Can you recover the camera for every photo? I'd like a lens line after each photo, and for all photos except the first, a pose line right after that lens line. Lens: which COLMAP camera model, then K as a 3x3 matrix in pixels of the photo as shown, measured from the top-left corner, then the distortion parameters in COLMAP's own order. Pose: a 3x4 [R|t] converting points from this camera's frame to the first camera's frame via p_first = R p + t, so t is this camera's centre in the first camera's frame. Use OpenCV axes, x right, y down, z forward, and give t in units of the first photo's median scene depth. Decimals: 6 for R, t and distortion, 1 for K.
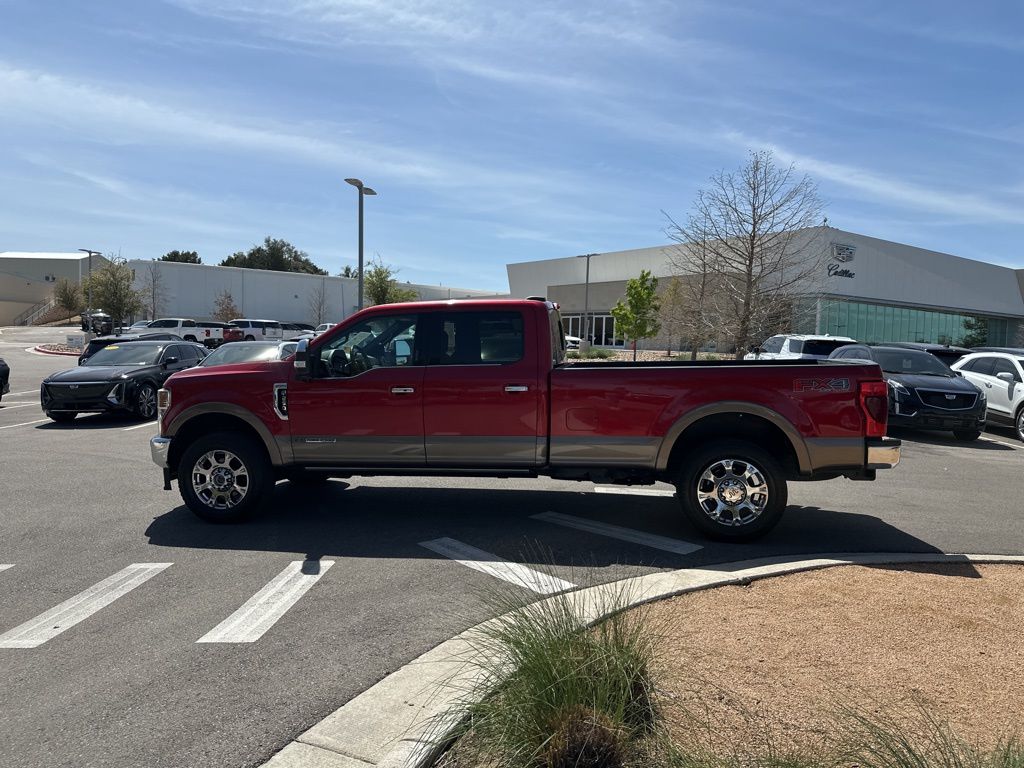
lens RADIAL K [[718.2, 0, 512.1], [0, 718.2, 372.7], [0, 0, 1]] dist [0.055911, -0.075657]
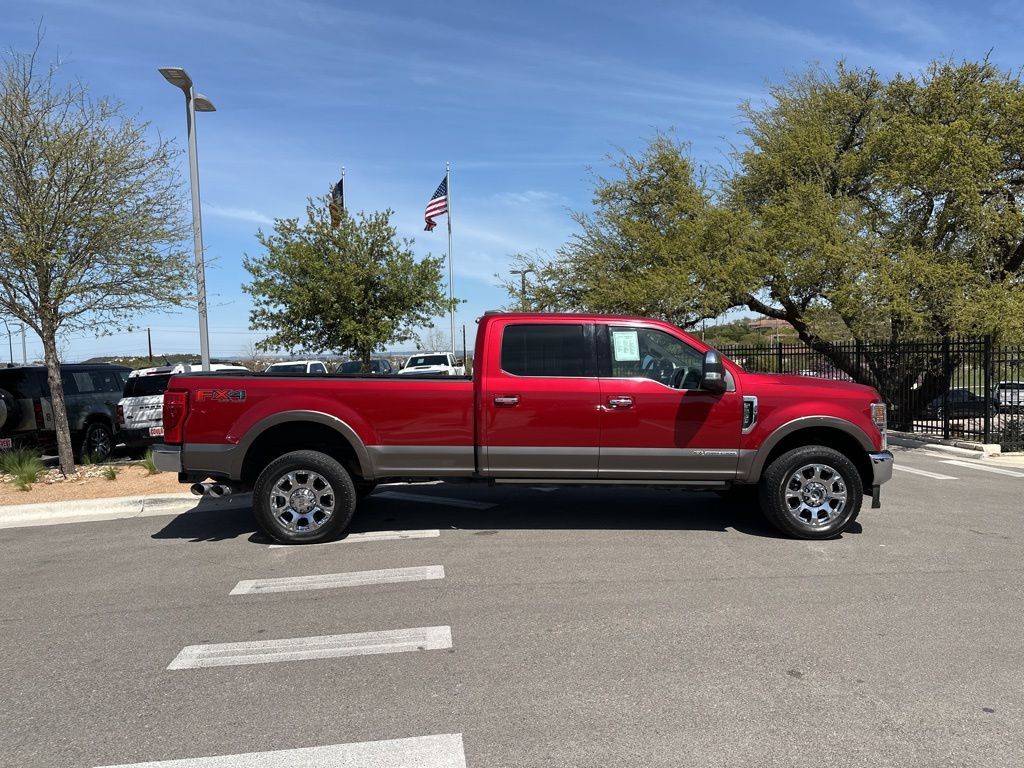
lens RADIAL K [[718.2, 0, 506.6], [0, 718.2, 389.5], [0, 0, 1]] dist [0.055911, -0.075657]
pose [[-0.983206, 0.007843, -0.182331, 0.203974], [-0.008426, 0.996060, 0.088284, -0.082015], [0.182305, 0.088337, -0.979266, 1.952301]]
